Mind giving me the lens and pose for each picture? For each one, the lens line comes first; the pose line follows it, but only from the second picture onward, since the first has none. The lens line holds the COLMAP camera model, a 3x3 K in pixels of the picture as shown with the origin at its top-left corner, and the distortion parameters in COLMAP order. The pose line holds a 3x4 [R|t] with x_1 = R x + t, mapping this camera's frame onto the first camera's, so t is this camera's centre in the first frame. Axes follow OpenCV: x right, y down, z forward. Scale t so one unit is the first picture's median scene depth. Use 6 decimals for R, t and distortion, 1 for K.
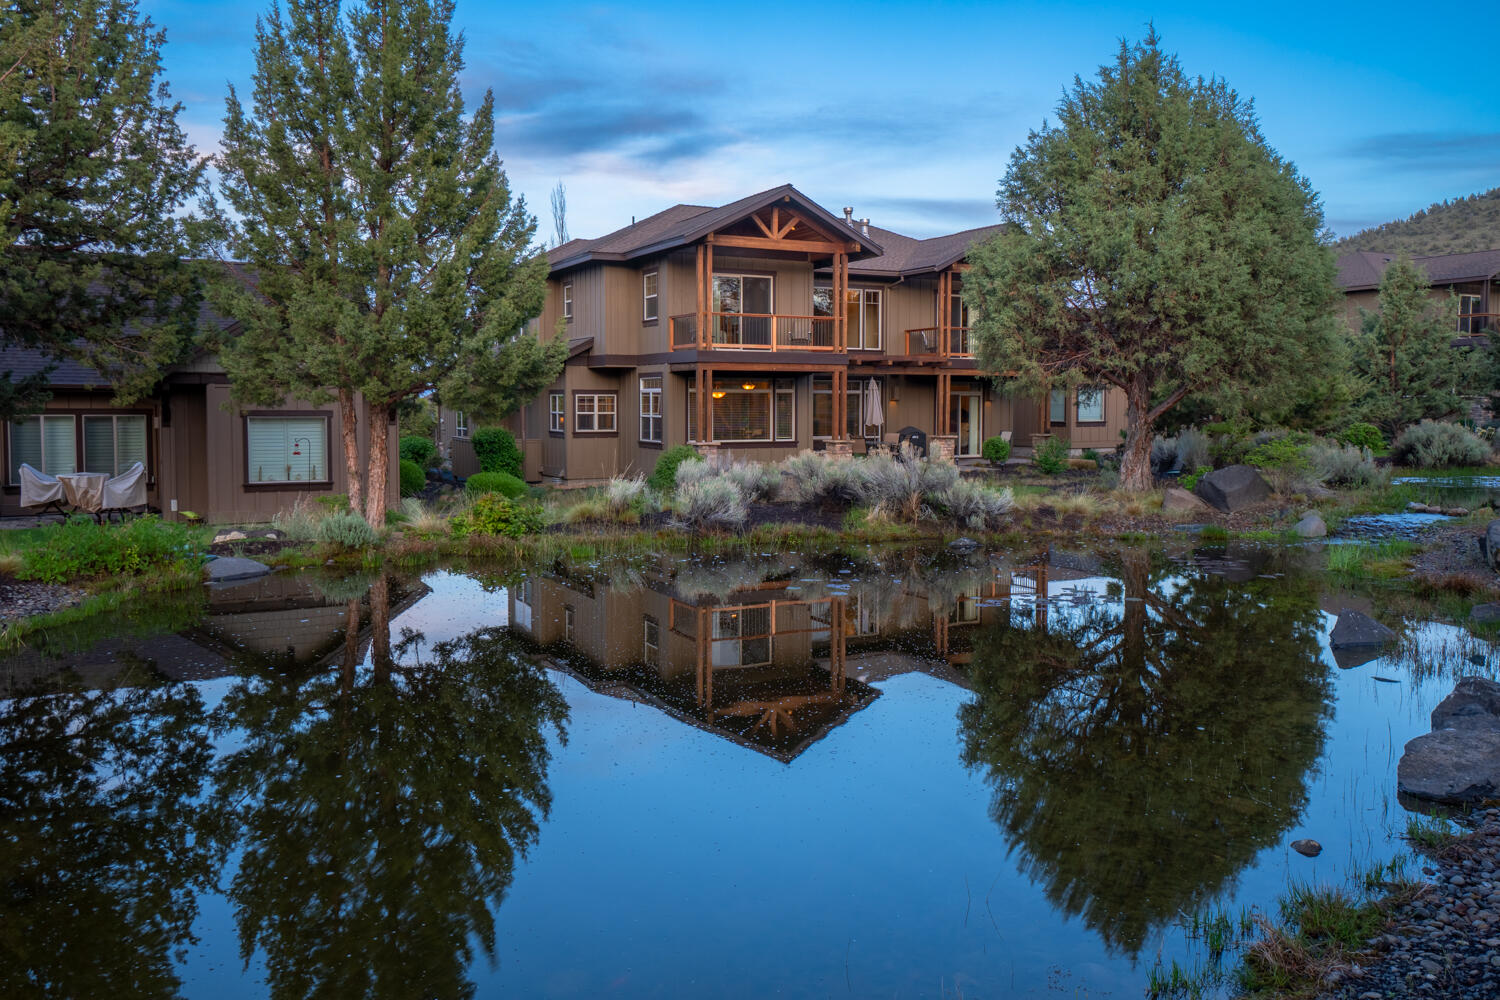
lens RADIAL K [[1161.8, 0, 750.0], [0, 1161.8, 500.0], [0, 0, 1]] dist [0.061927, 0.001674]
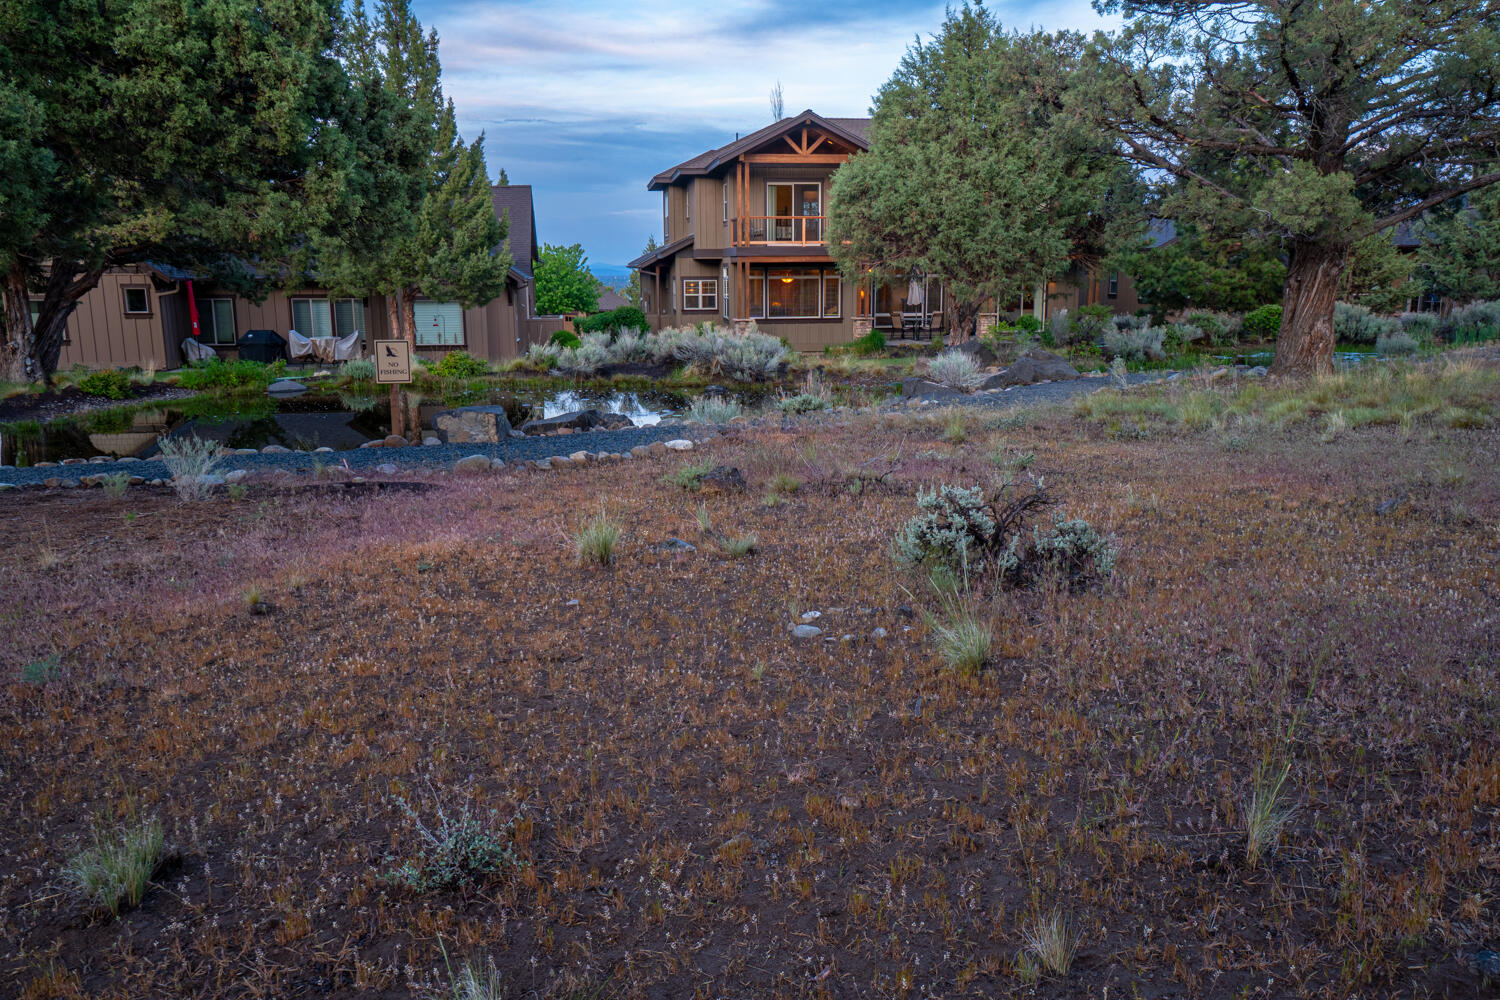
lens RADIAL K [[1161.8, 0, 750.0], [0, 1161.8, 500.0], [0, 0, 1]] dist [0.061927, 0.001674]
pose [[0.942300, 0.057162, -0.329853, 0.408408], [-0.020539, 0.993330, 0.113464, 0.003509], [0.334139, -0.100142, 0.937189, -0.236333]]
